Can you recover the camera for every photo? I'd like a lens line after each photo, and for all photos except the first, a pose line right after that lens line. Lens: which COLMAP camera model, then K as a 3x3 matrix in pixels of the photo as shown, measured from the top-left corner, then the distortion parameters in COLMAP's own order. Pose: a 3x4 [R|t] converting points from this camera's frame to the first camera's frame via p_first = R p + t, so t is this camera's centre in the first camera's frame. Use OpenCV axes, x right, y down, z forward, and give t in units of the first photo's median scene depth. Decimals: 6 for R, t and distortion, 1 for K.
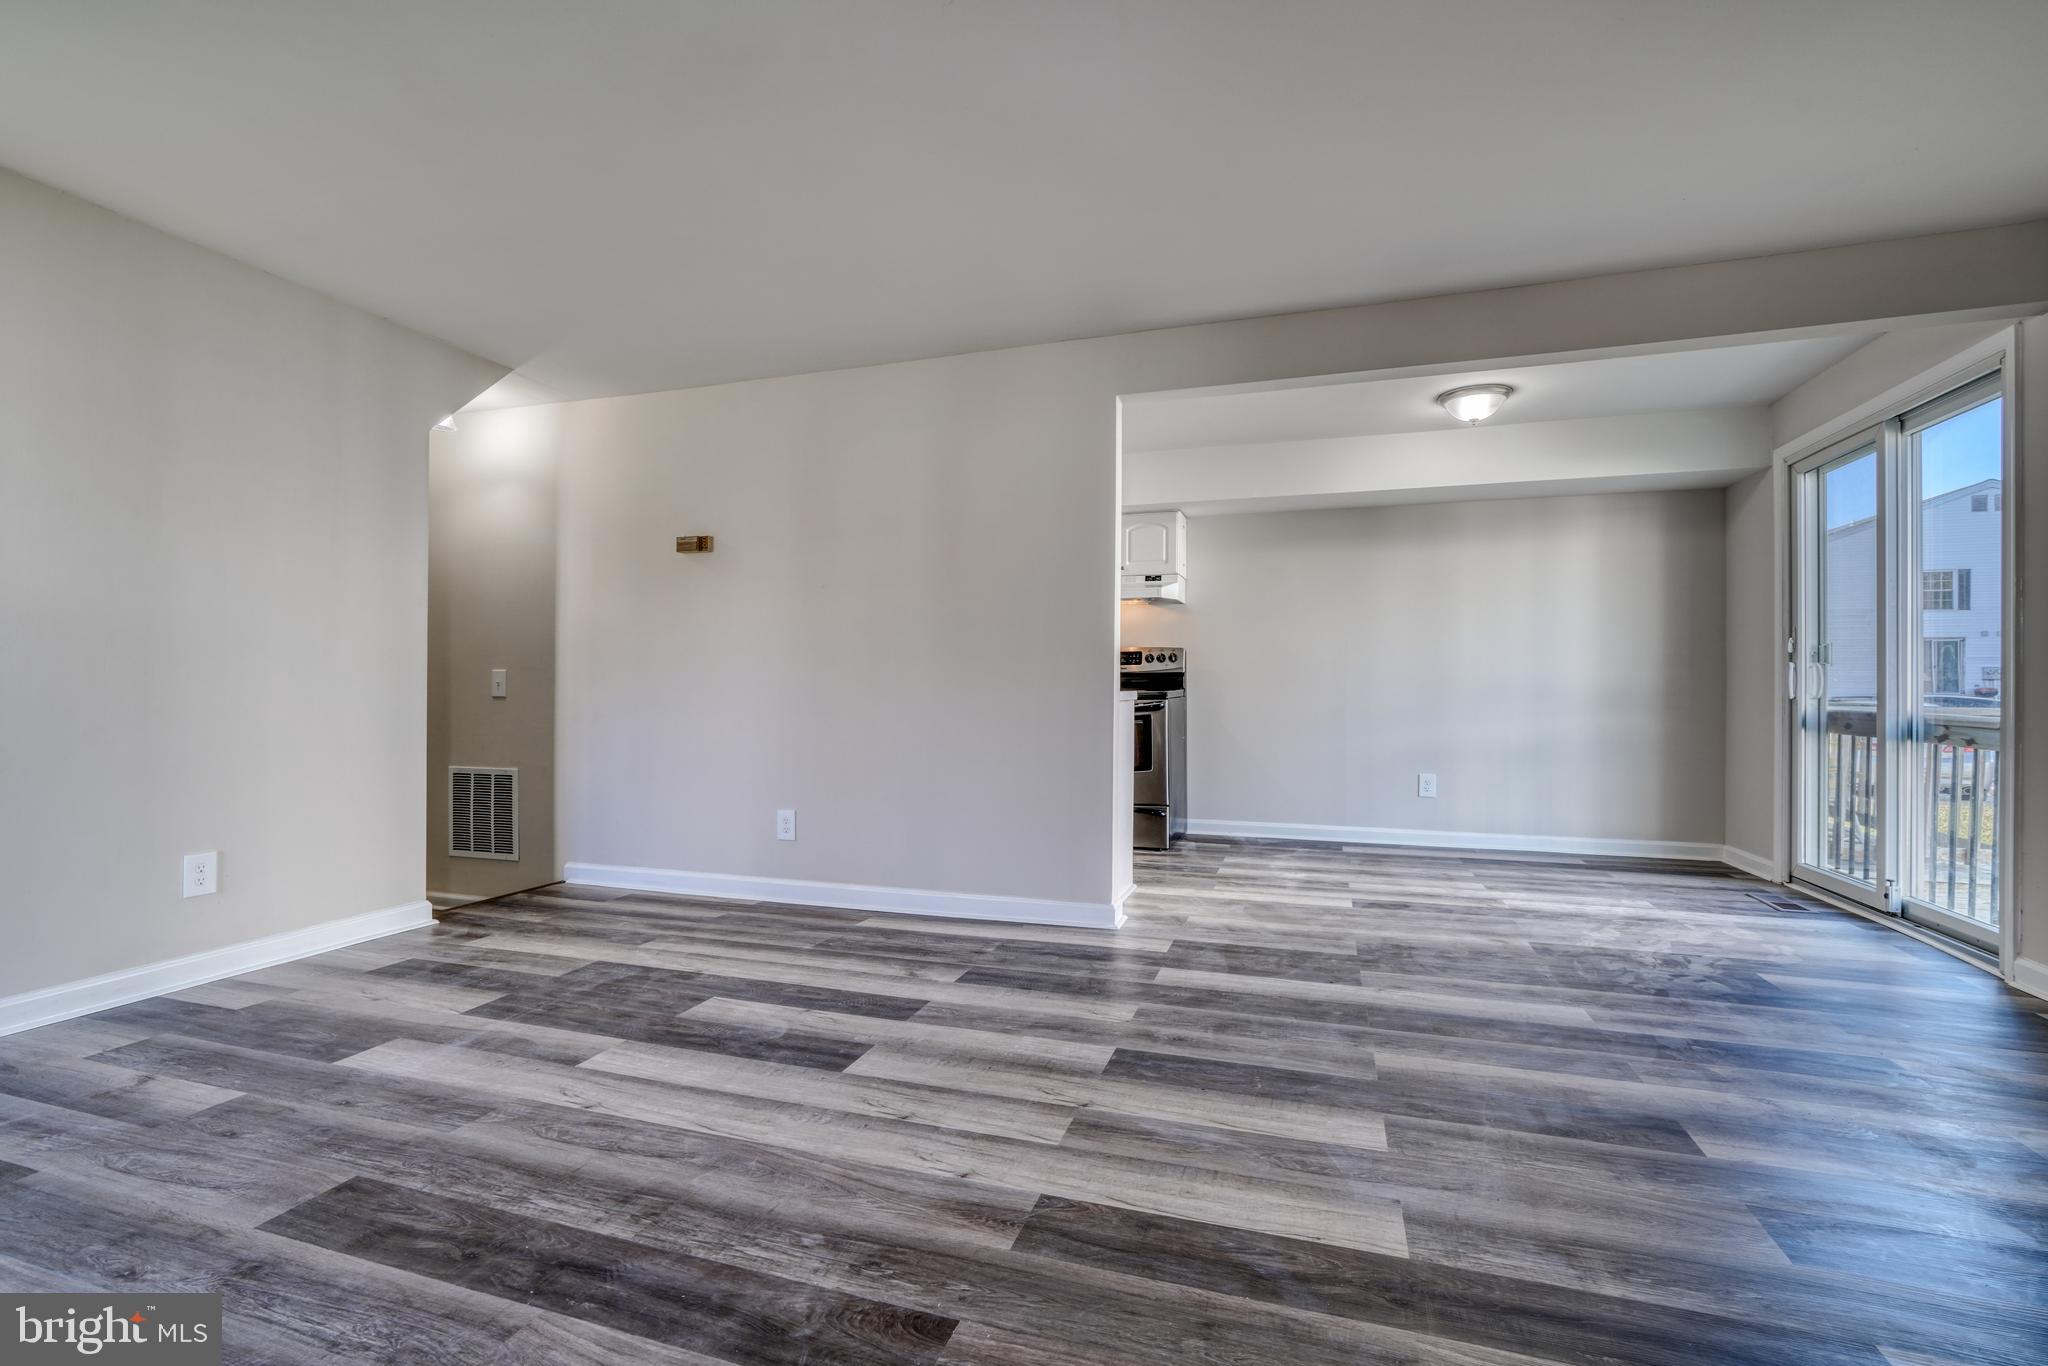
lens RADIAL K [[922.9, 0, 1007.9], [0, 922.9, 682.1], [0, 0, 1]] dist [-0.011619, 0.005369]
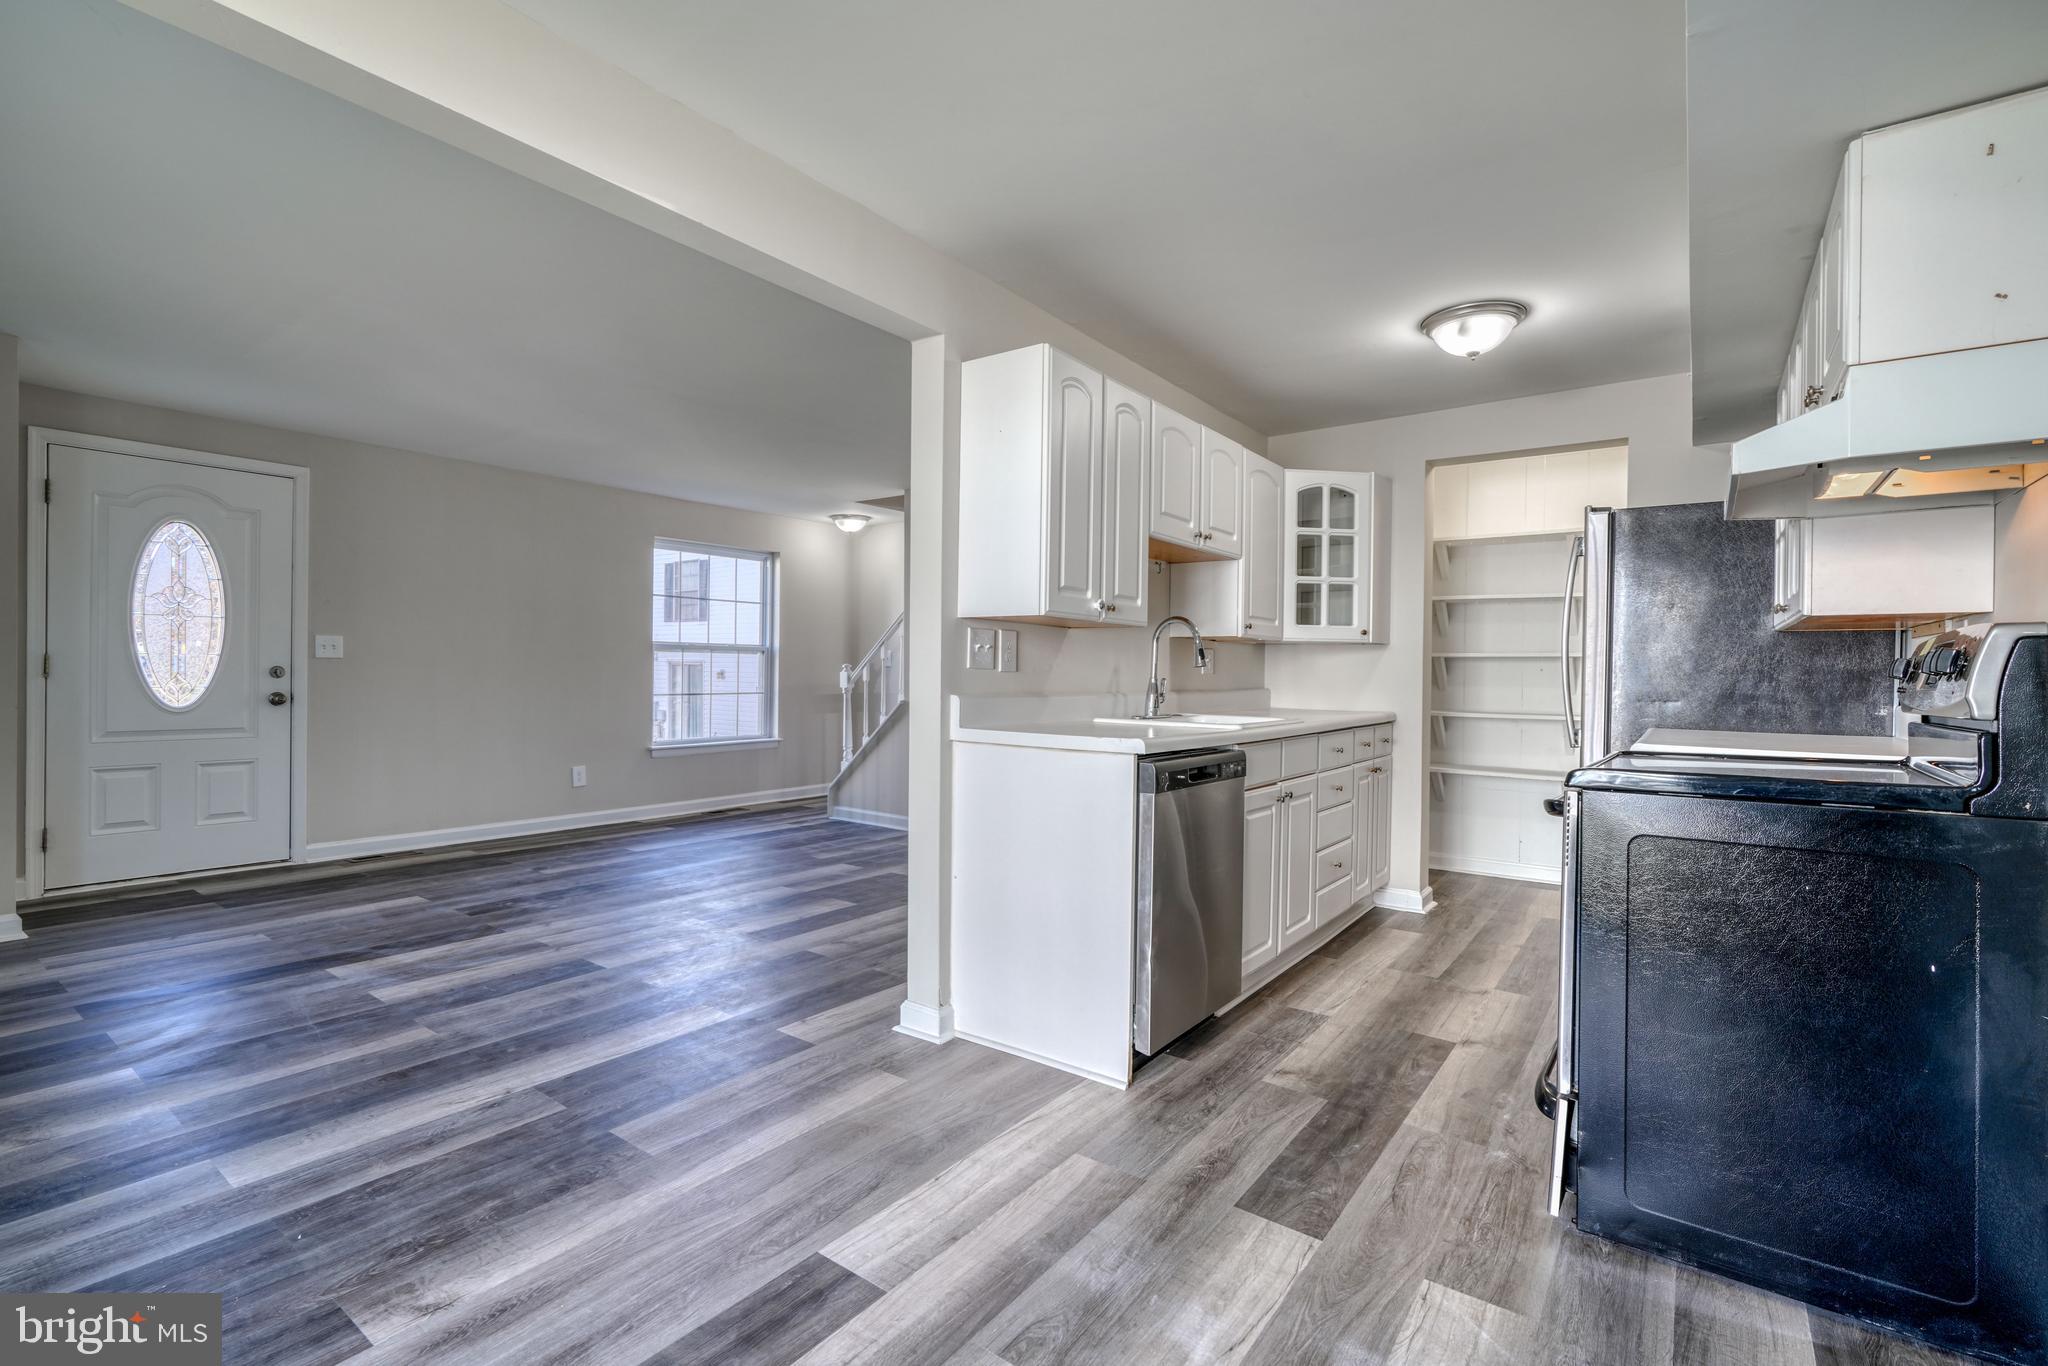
lens RADIAL K [[922.9, 0, 1014.5], [0, 922.9, 678.3], [0, 0, 1]] dist [-0.011619, 0.005369]
pose [[-0.305256, 0.000544, -0.952270, 1.193617], [-0.006974, 0.999972, 0.002807, -0.047894], [0.952245, 0.007498, -0.305244, 1.911108]]
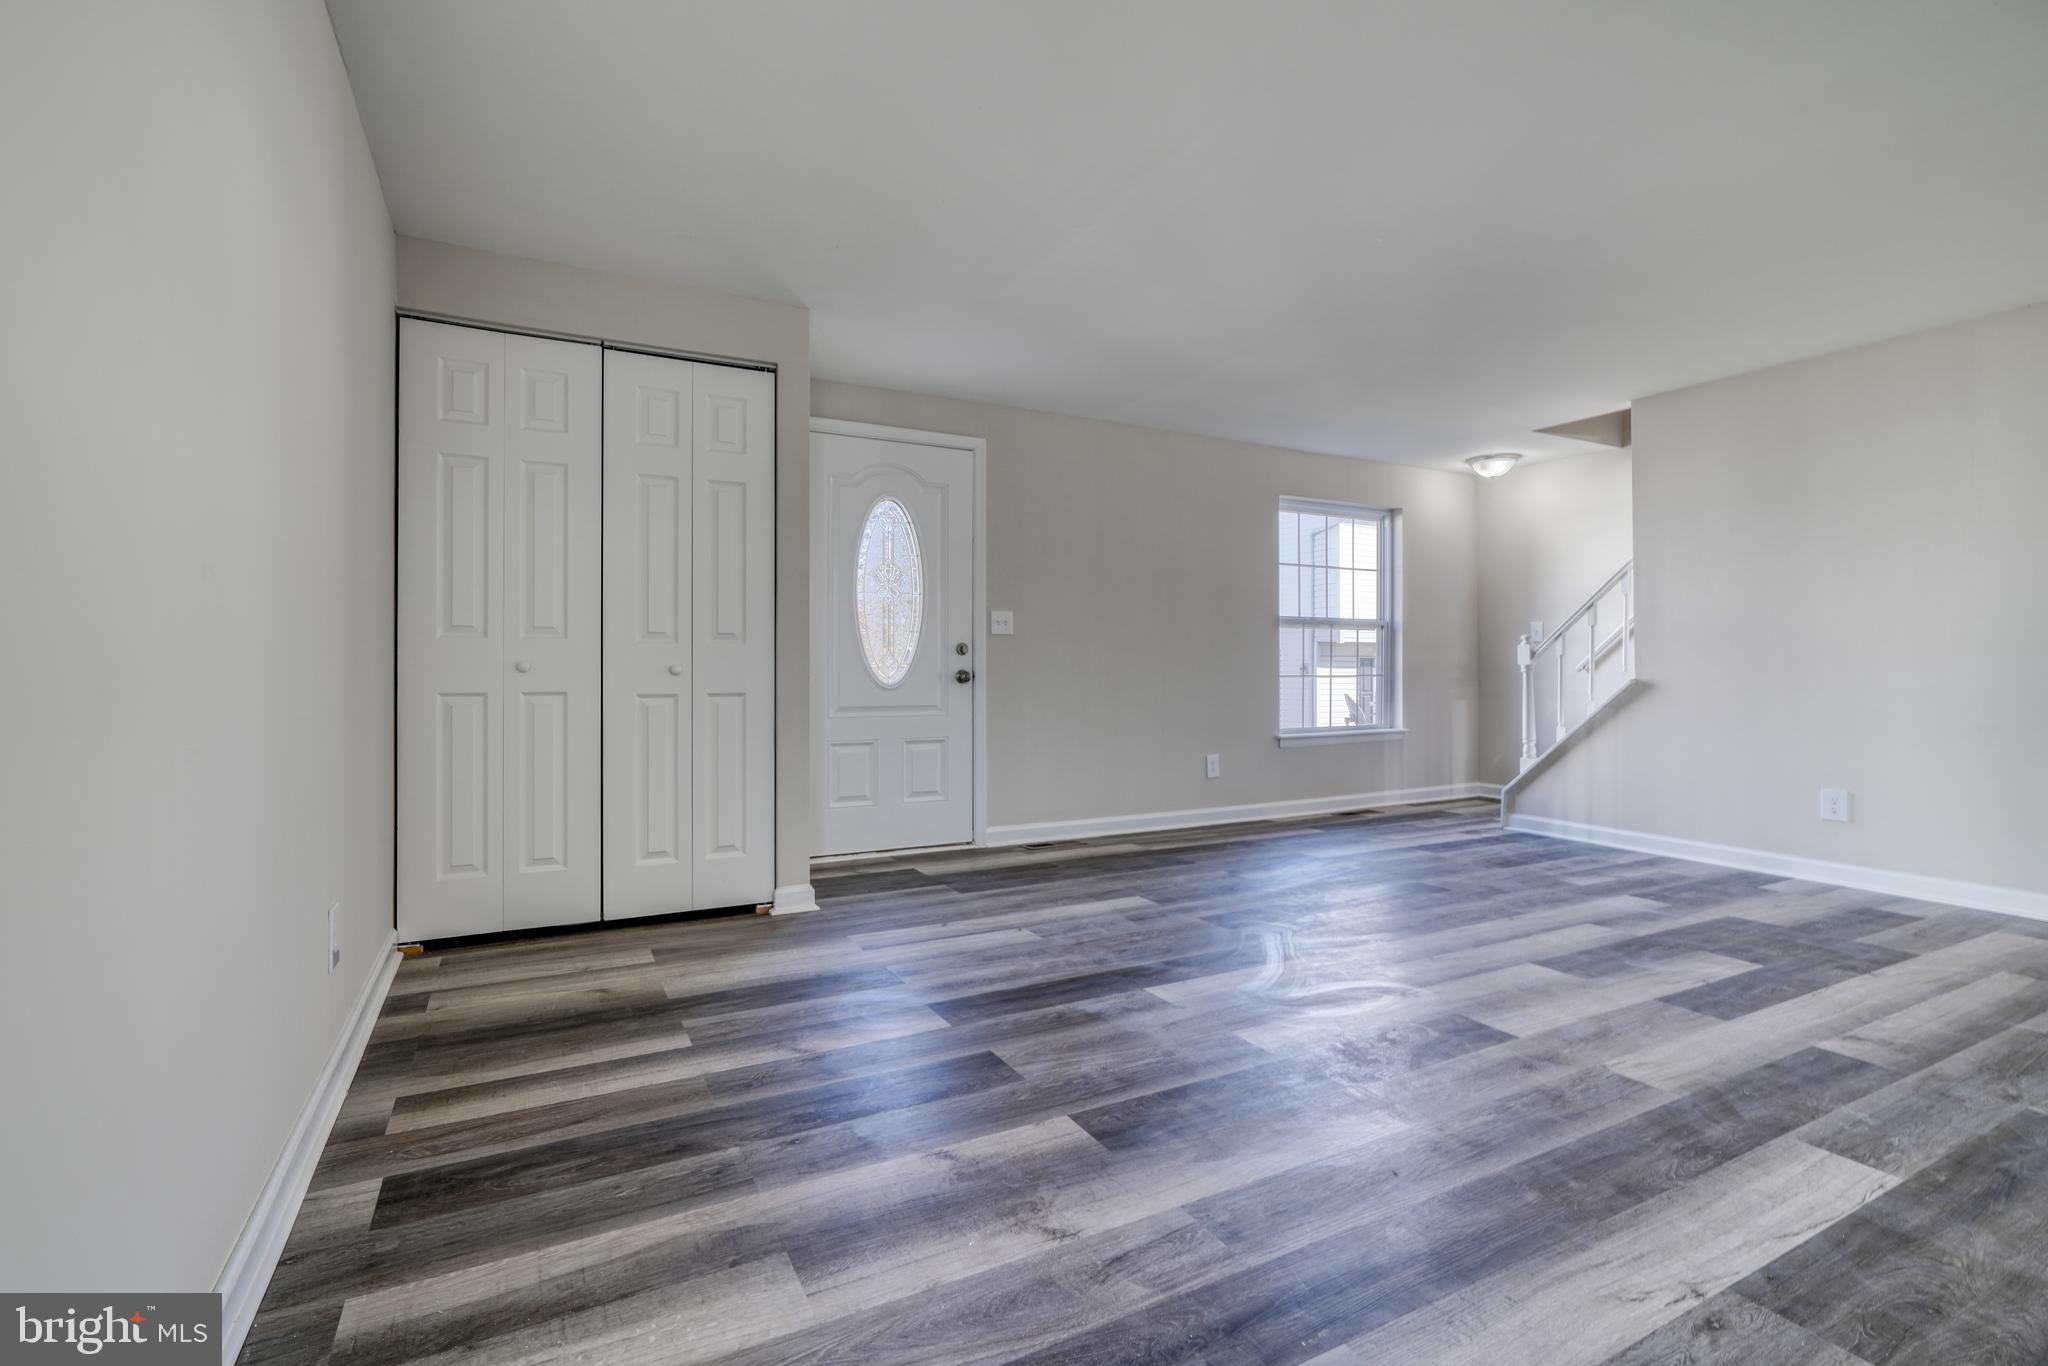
lens RADIAL K [[922.9, 0, 1015.1], [0, 922.9, 674.7], [0, 0, 1]] dist [-0.011619, 0.005369]
pose [[-0.683753, 0.001975, -0.729711, 1.136272], [0.003820, 0.999992, -0.000872, 0.010179], [0.729703, -0.003384, -0.683755, 1.214488]]
